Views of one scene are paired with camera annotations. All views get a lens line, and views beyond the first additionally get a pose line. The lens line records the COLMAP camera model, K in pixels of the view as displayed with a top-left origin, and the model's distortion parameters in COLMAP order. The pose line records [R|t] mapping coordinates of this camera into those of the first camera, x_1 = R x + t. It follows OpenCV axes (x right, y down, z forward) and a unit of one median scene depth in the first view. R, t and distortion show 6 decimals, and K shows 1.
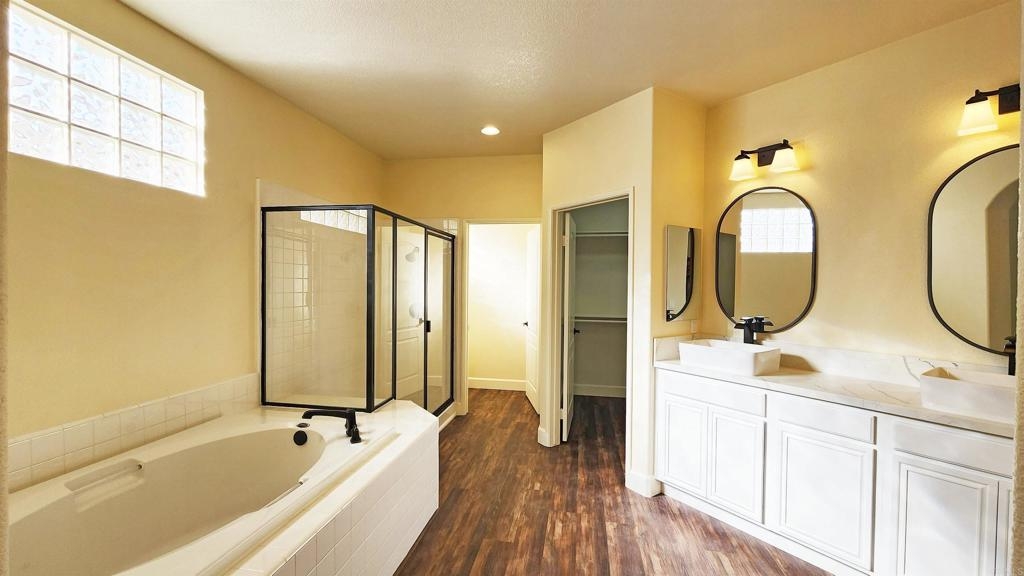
lens RADIAL K [[421.4, 0, 512.0], [0, 421.4, 288.0], [0, 0, 1]] dist [0.000697, 0.000076]
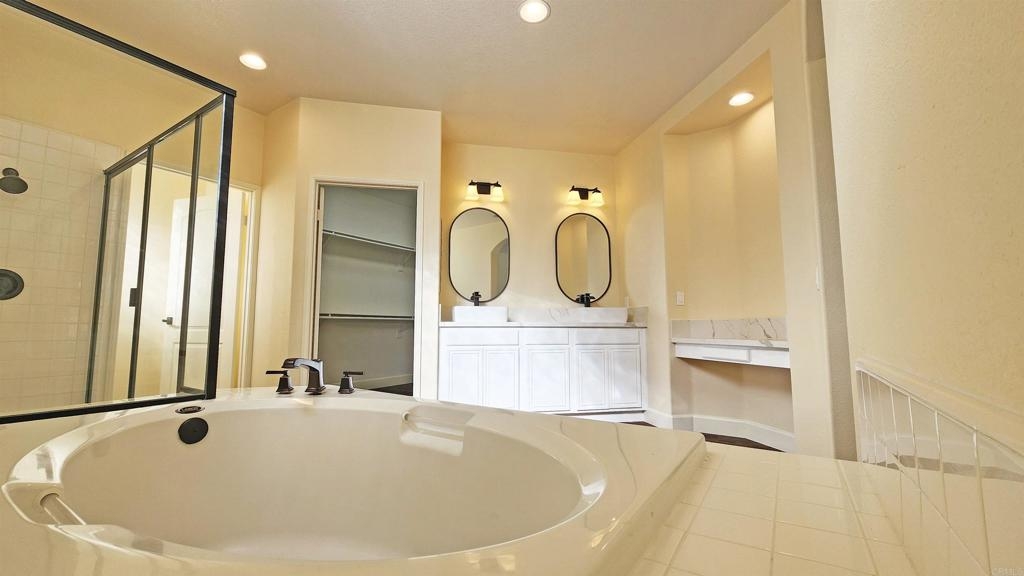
lens RADIAL K [[421.4, 0, 512.0], [0, 421.4, 288.0], [0, 0, 1]] dist [0.000697, 0.000076]
pose [[0.400181, 0.070637, 0.913710, -0.824105], [0.016009, 0.996334, -0.084036, 0.203576], [-0.916296, 0.048257, 0.397583, 0.340443]]
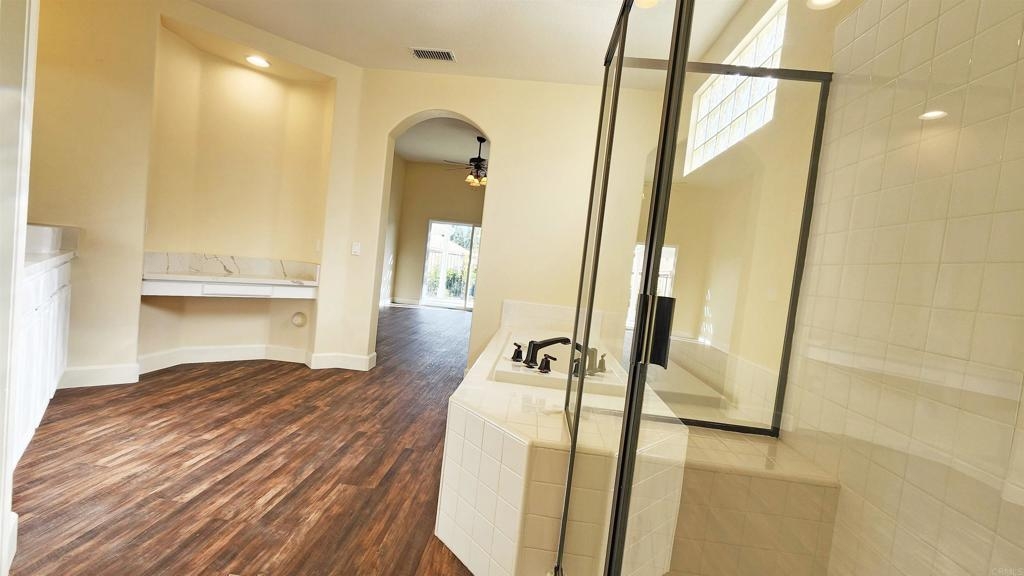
lens RADIAL K [[421.4, 0, 512.0], [0, 421.4, 288.0], [0, 0, 1]] dist [0.000697, 0.000076]
pose [[-0.987439, -0.112077, -0.111372, -0.188878], [-0.119040, 0.991196, 0.057957, 0.107126], [0.103895, 0.070487, -0.992087, 1.728042]]
